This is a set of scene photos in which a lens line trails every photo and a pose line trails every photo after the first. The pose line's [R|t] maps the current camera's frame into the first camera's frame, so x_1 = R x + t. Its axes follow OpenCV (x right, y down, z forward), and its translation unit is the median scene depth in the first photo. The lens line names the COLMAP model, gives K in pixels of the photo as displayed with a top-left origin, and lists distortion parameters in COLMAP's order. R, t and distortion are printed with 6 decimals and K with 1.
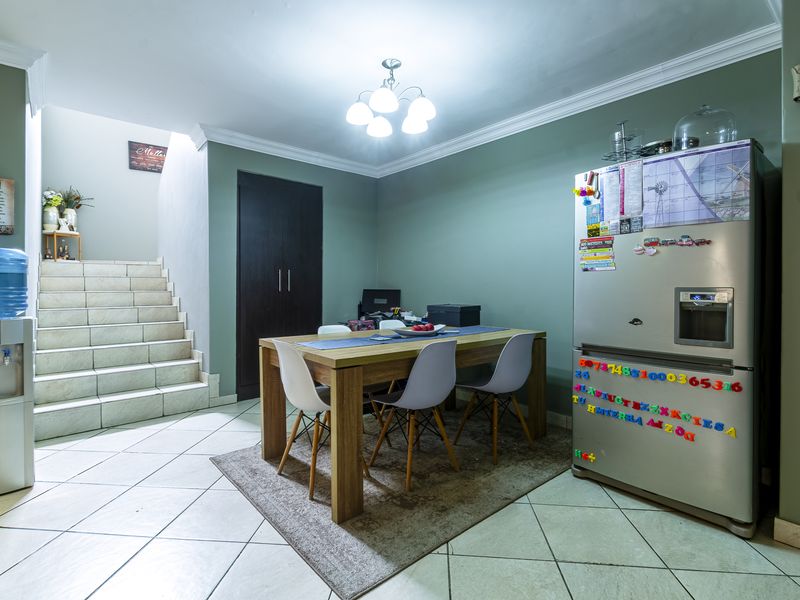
lens RADIAL K [[404.5, 0, 399.5], [0, 404.5, 297.3], [0, 0, 1]] dist [0.003661, 0.000032]
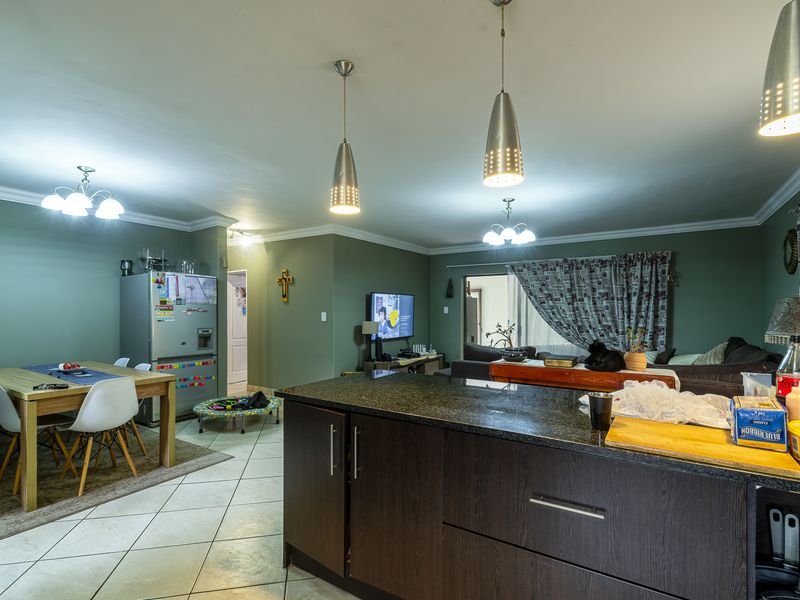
lens RADIAL K [[404.5, 0, 400.1], [0, 404.5, 303.7], [0, 0, 1]] dist [0.003661, 0.000032]
pose [[-0.279096, 0.002125, 0.960261, -2.047472], [0.007598, 0.999971, -0.000005, -0.163419], [-0.960233, 0.007294, -0.279104, 0.476892]]
